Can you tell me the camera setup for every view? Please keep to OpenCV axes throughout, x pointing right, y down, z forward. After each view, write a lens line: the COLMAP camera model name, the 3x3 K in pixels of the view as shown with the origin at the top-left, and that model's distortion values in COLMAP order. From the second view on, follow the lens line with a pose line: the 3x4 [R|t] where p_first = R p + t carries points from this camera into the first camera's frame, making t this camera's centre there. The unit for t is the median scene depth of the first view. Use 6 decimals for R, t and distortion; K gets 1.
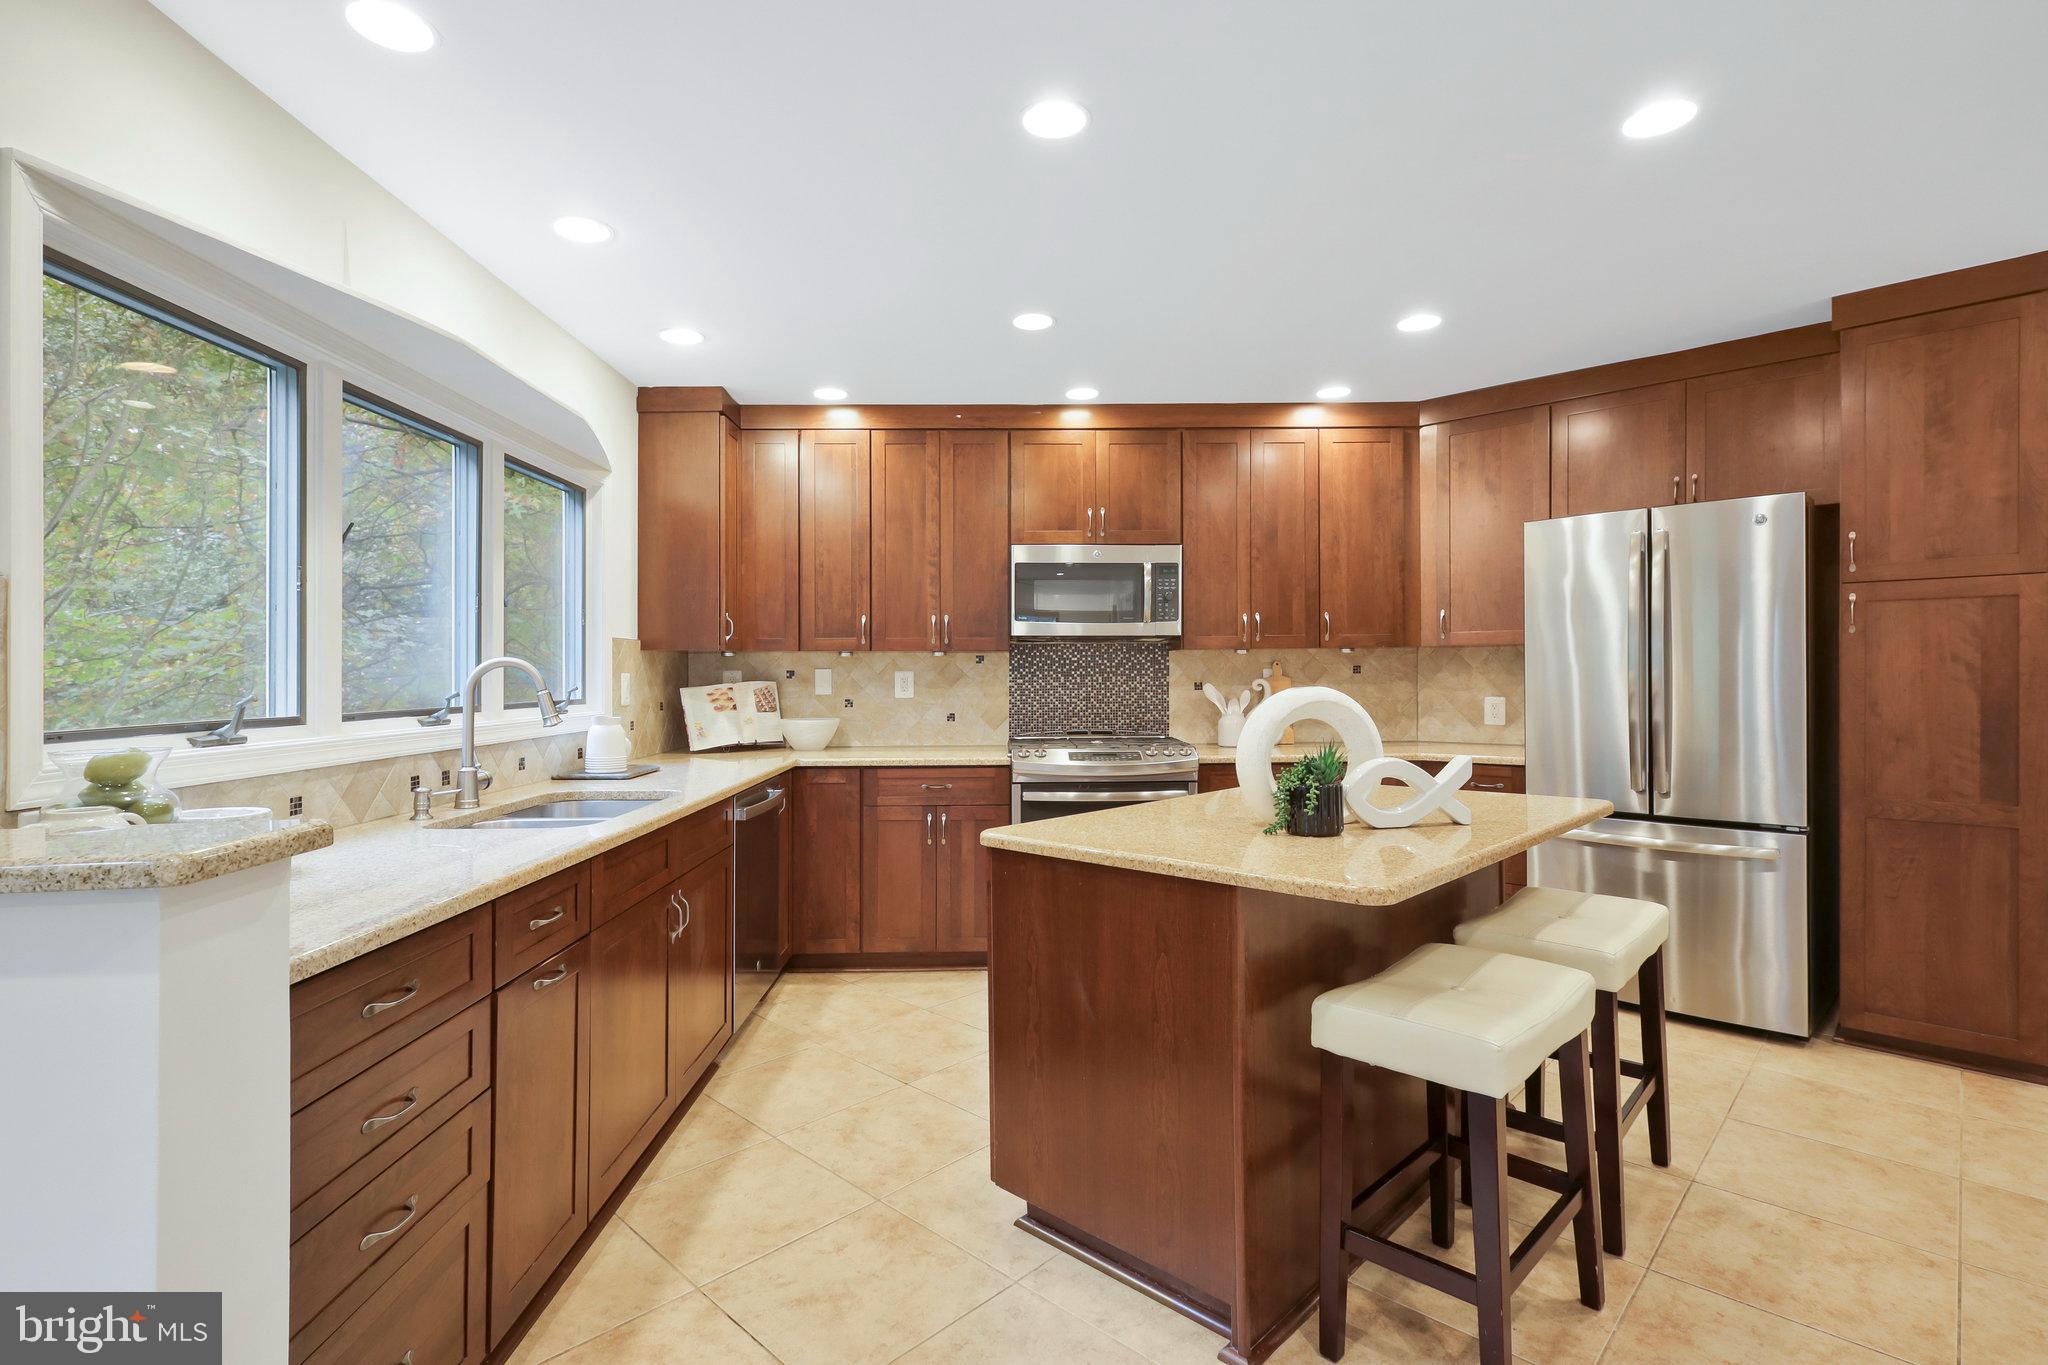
lens RADIAL K [[961.2, 0, 1025.7], [0, 961.2, 679.5], [0, 0, 1]] dist [0.000821, -0.002199]
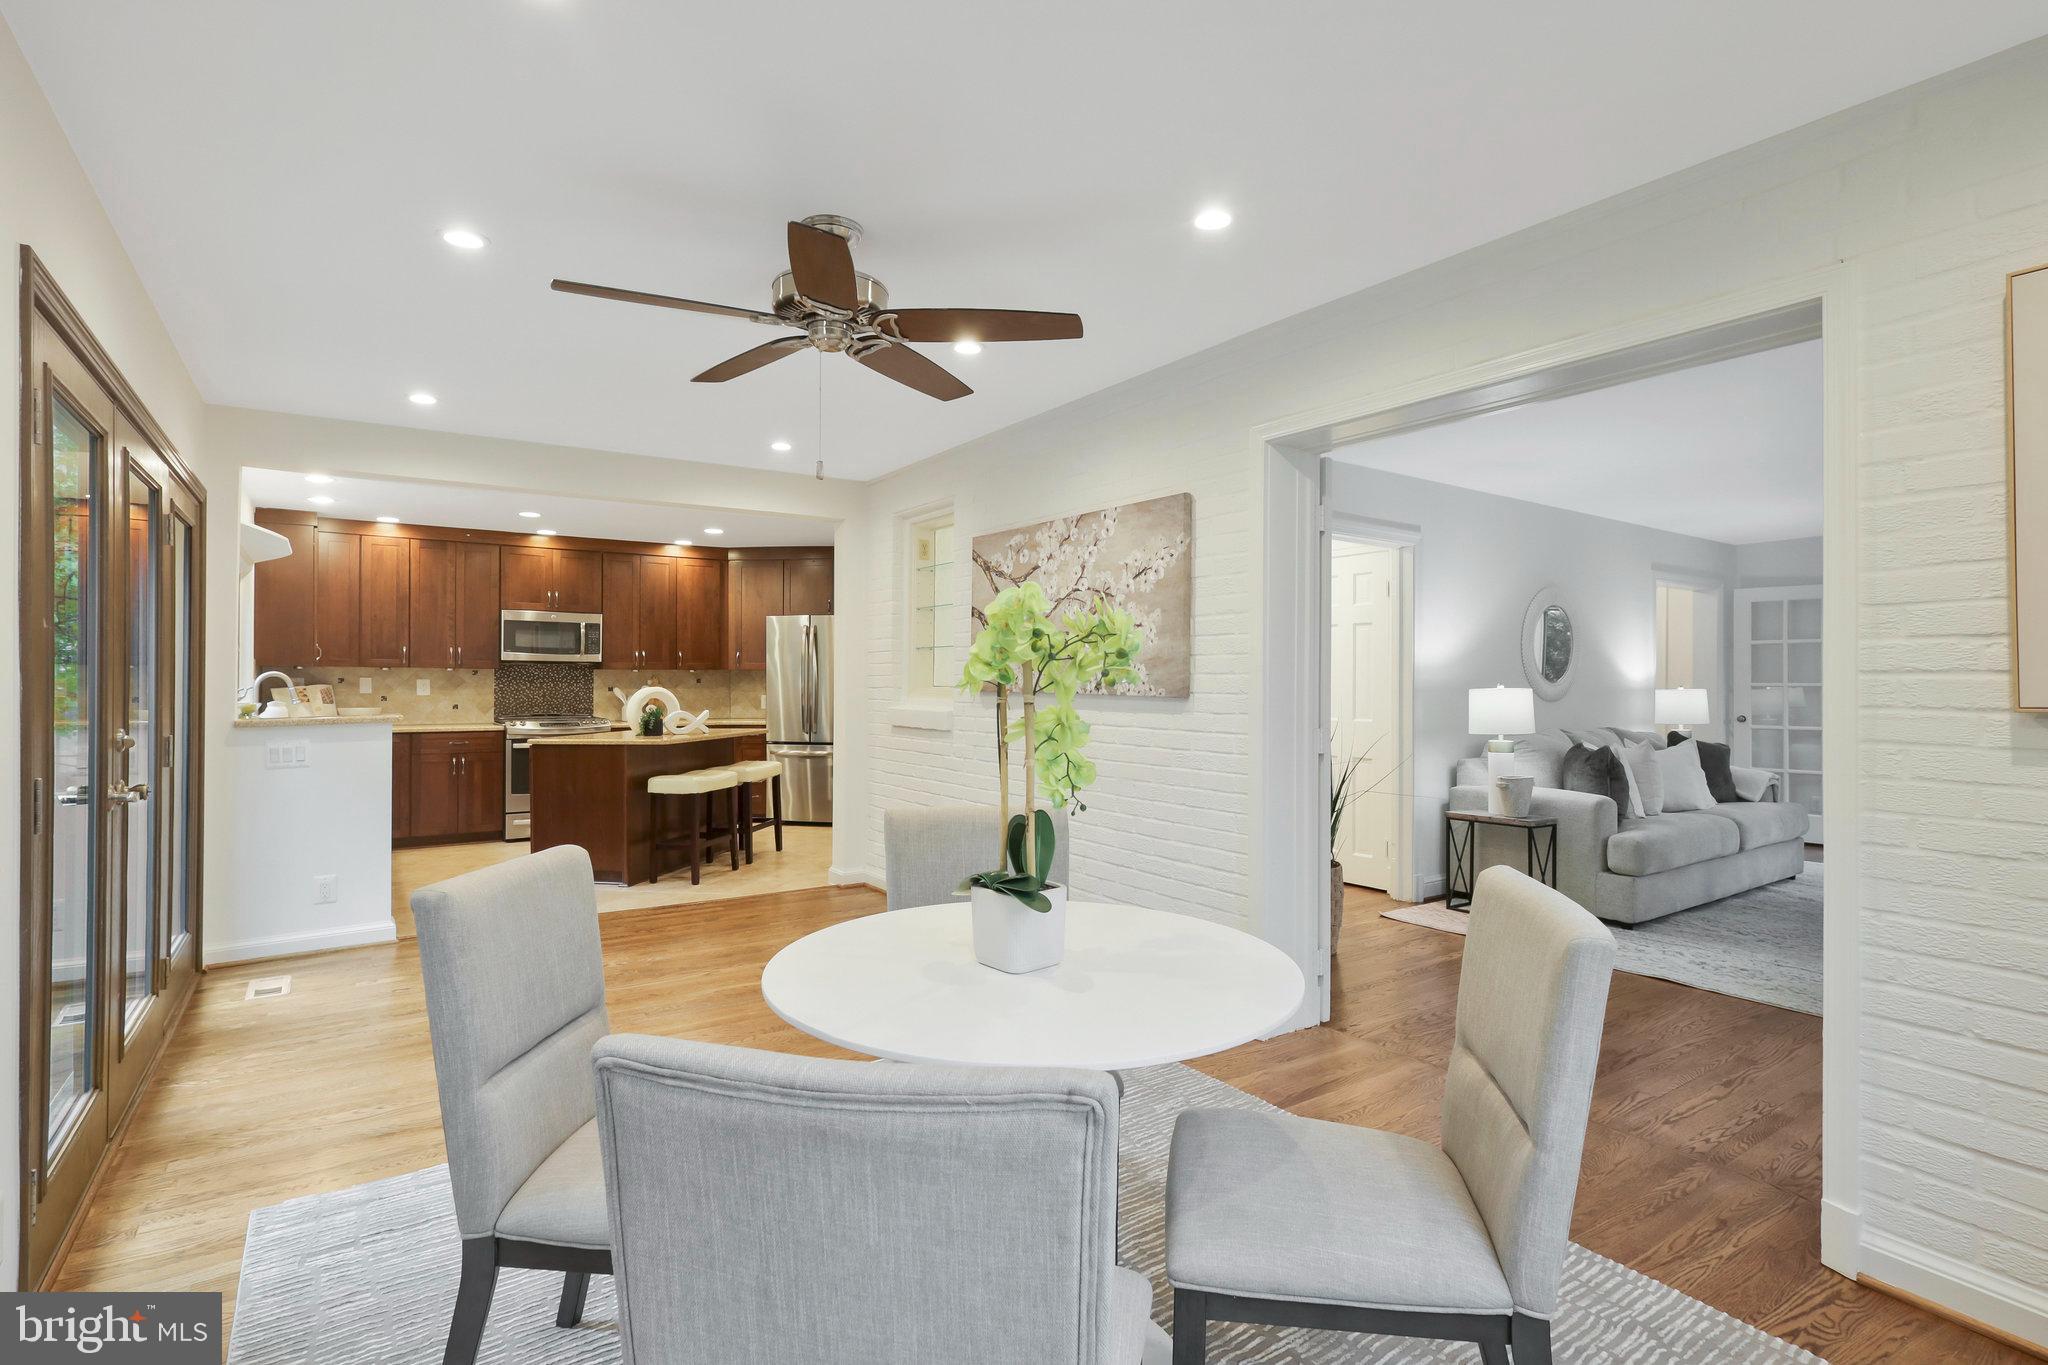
lens RADIAL K [[961.2, 0, 1001.8], [0, 961.2, 686.7], [0, 0, 1]] dist [0.000821, -0.002199]
pose [[0.843161, 0.006540, 0.537621, -0.190013], [-0.004485, 0.999977, -0.005132, 0.008847], [-0.537642, 0.001916, 0.843171, -1.014926]]
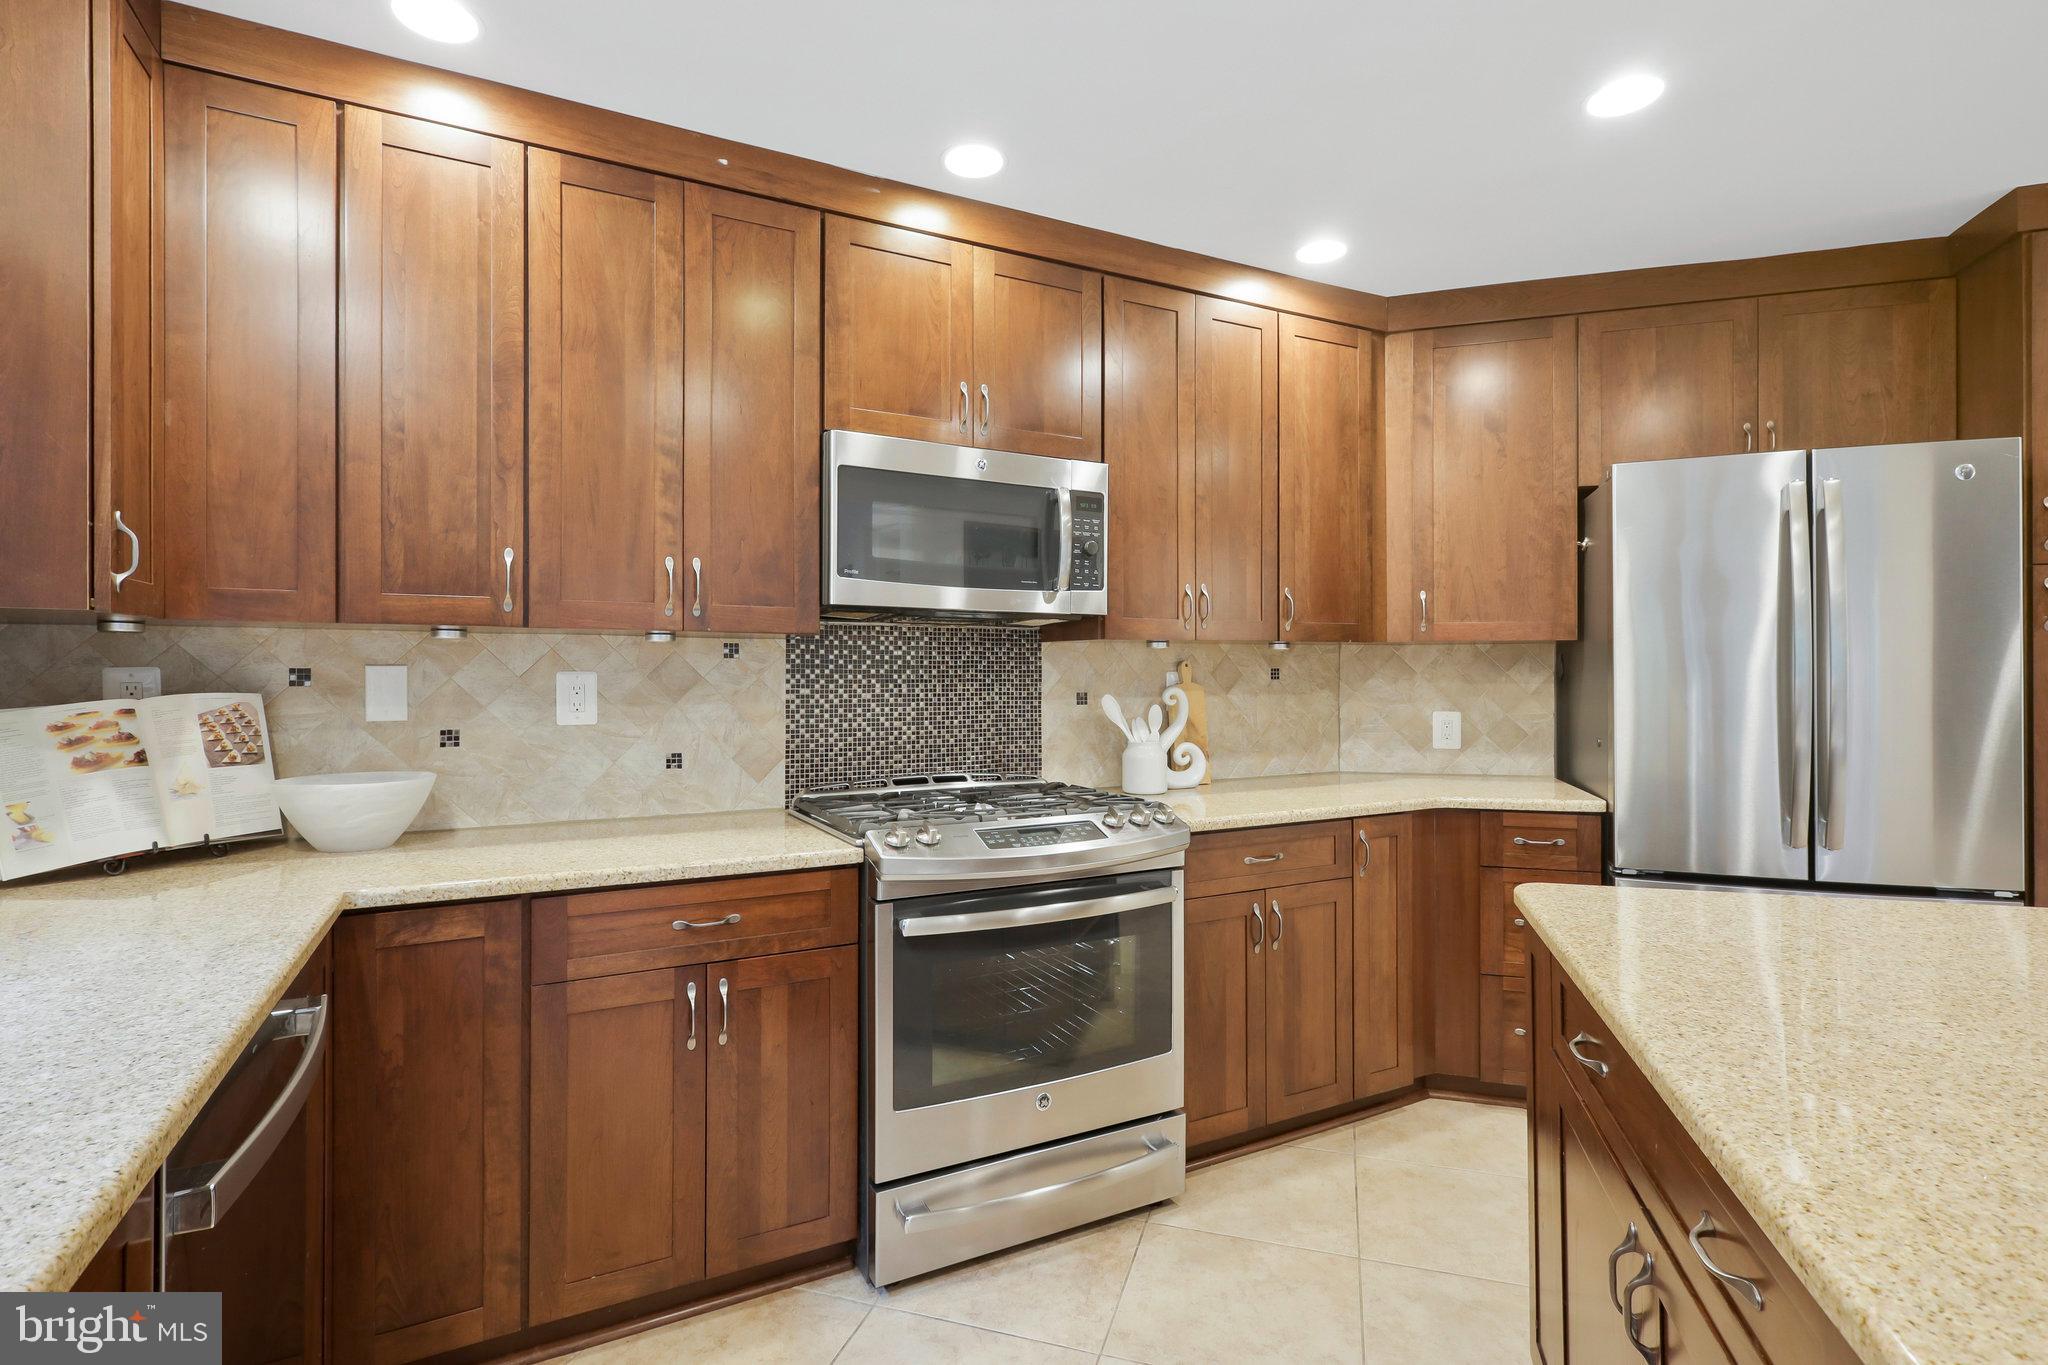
lens RADIAL K [[961.2, 0, 1010.6], [0, 961.2, 684.7], [0, 0, 1]] dist [0.000821, -0.002199]
pose [[0.901099, 0.001394, 0.433610, -0.150378], [-0.001696, 0.999999, 0.000309, -0.002648], [-0.433609, -0.001013, 0.901101, 0.484136]]
